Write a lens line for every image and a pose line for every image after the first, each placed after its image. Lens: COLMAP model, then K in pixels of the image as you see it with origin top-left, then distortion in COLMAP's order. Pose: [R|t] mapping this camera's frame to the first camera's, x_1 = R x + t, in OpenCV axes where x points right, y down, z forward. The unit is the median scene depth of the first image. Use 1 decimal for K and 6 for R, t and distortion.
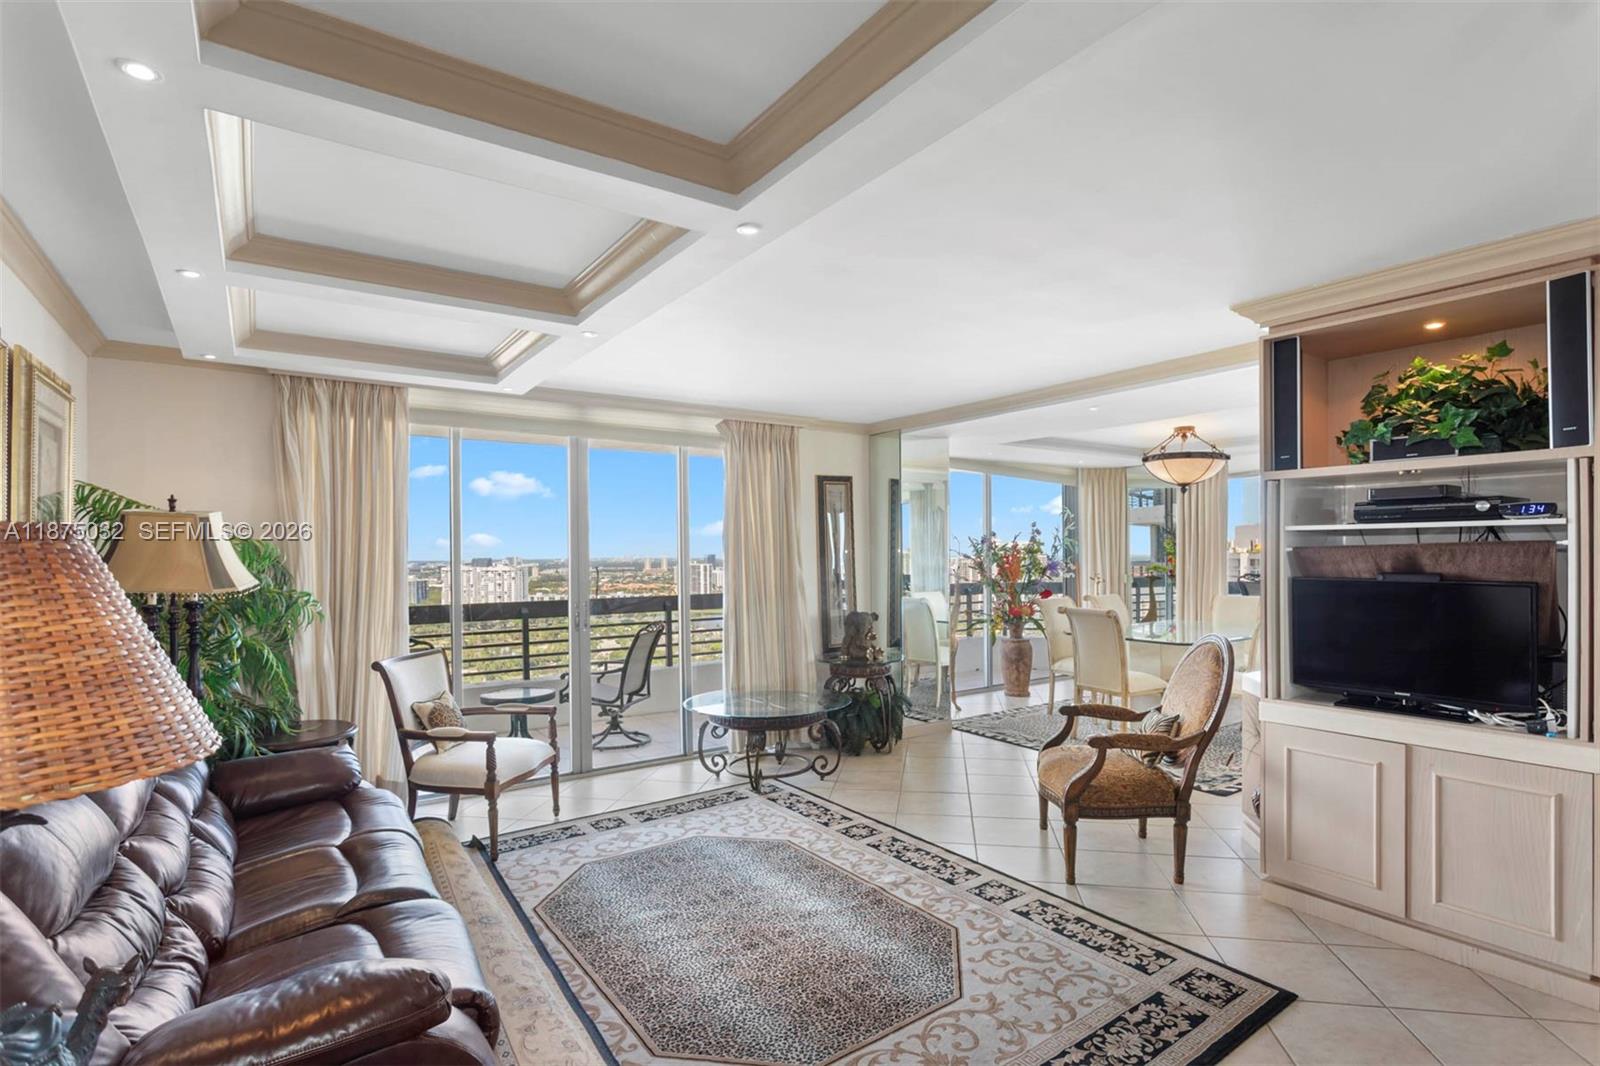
lens RADIAL K [[791.7, 0, 796.4], [0, 791.7, 540.5], [0, 0, 1]] dist [-0.008865, 0.002162]
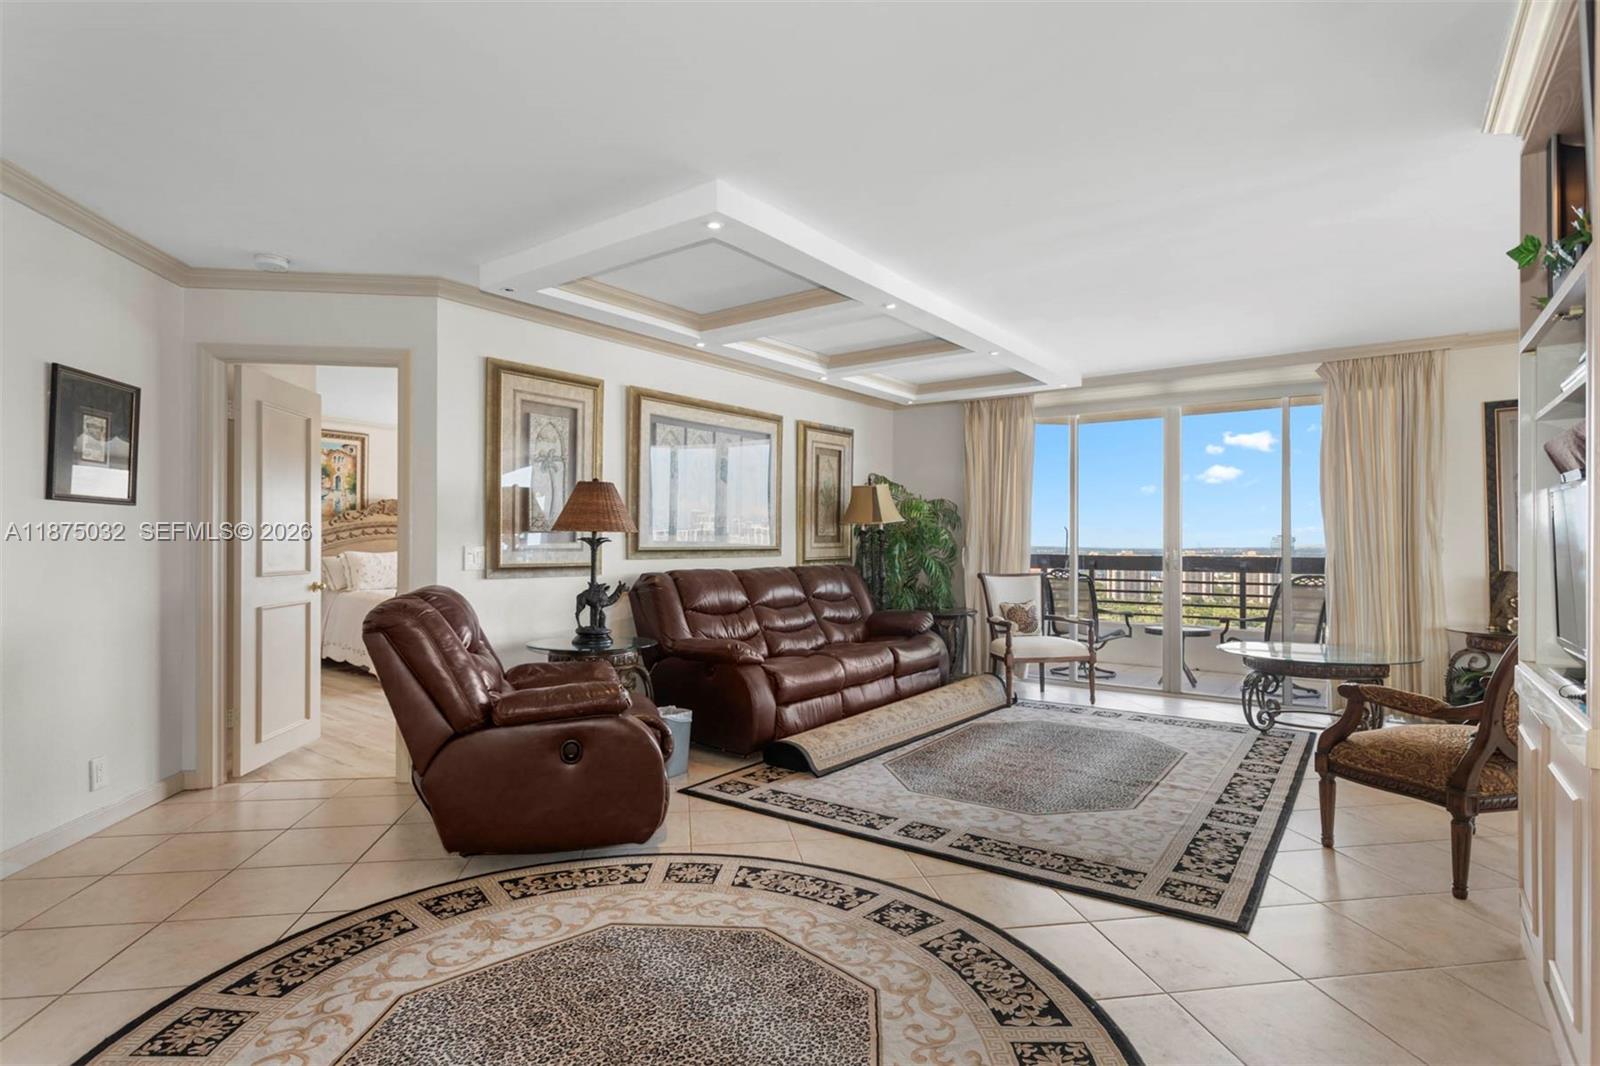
lens RADIAL K [[791.7, 0, 800.3], [0, 791.7, 534.4], [0, 0, 1]] dist [-0.008865, 0.002162]
pose [[0.327460, 0.002487, -0.944862, 0.763109], [0.009884, 0.999933, 0.006057, 0.053500], [0.944813, -0.011322, 0.327414, 0.112979]]
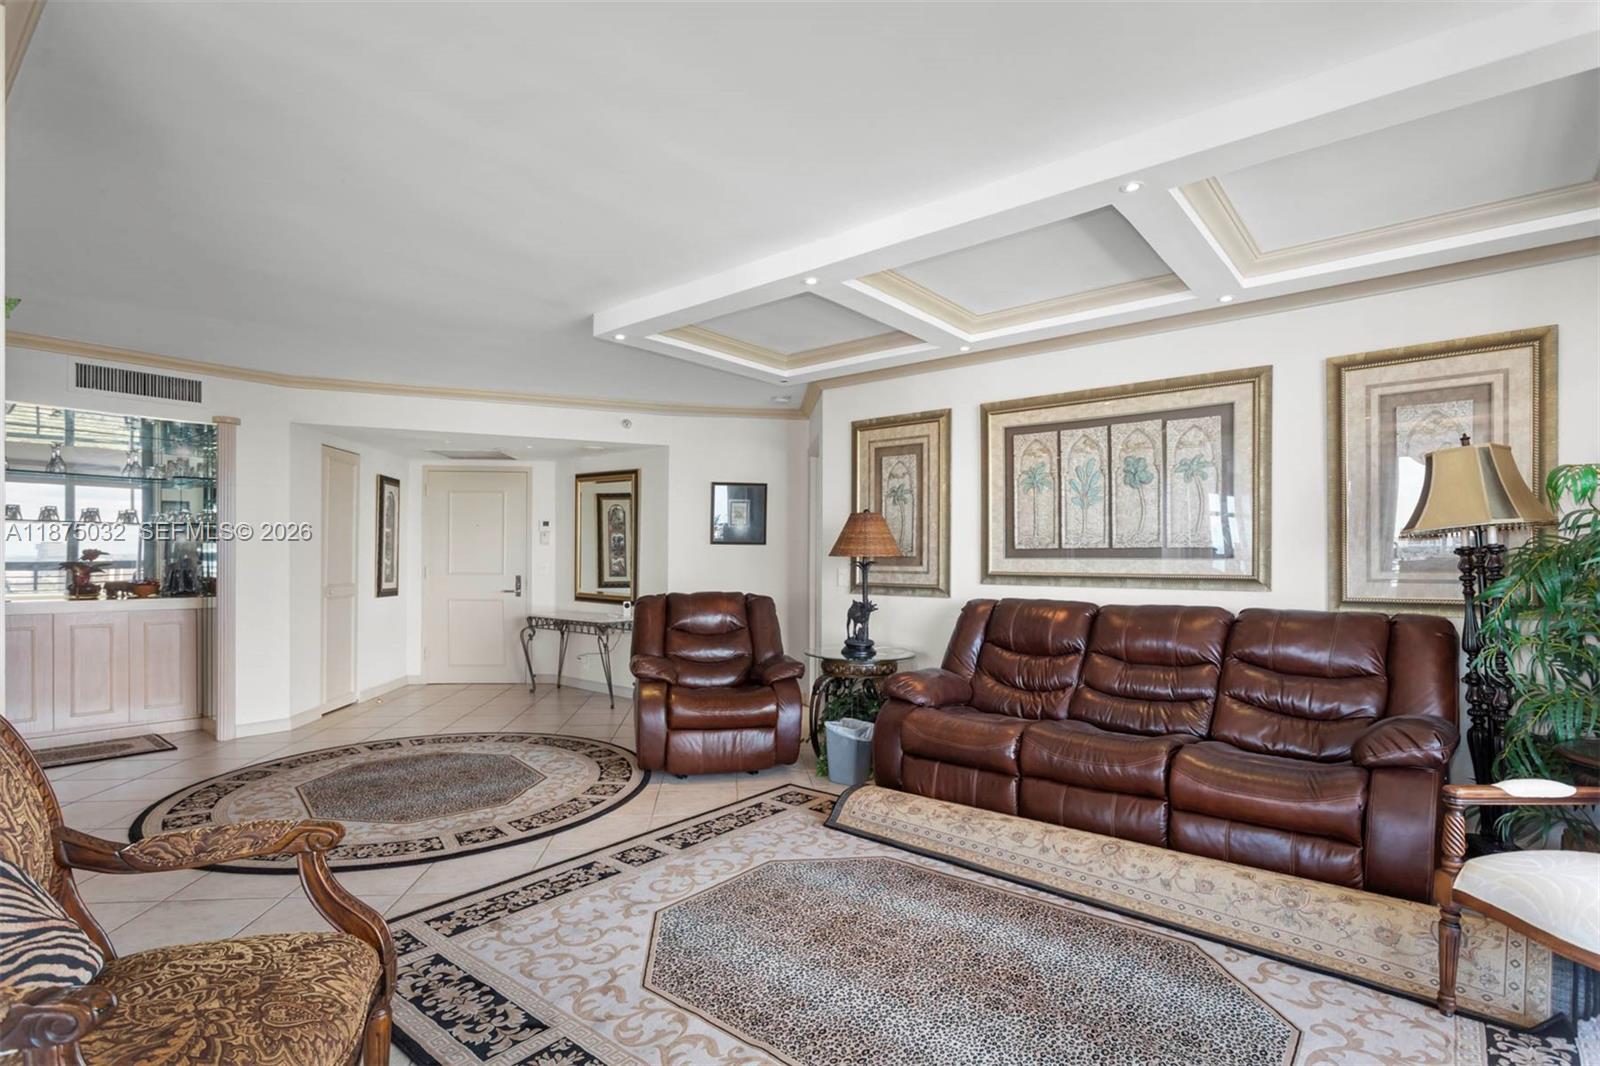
lens RADIAL K [[791.7, 0, 817.7], [0, 791.7, 556.1], [0, 0, 1]] dist [-0.008865, 0.002162]
pose [[-0.957426, 0.003839, -0.288653, 0.173758], [0.009204, 0.999809, -0.017232, 0.071239], [0.288532, -0.019156, -0.957279, 1.186298]]
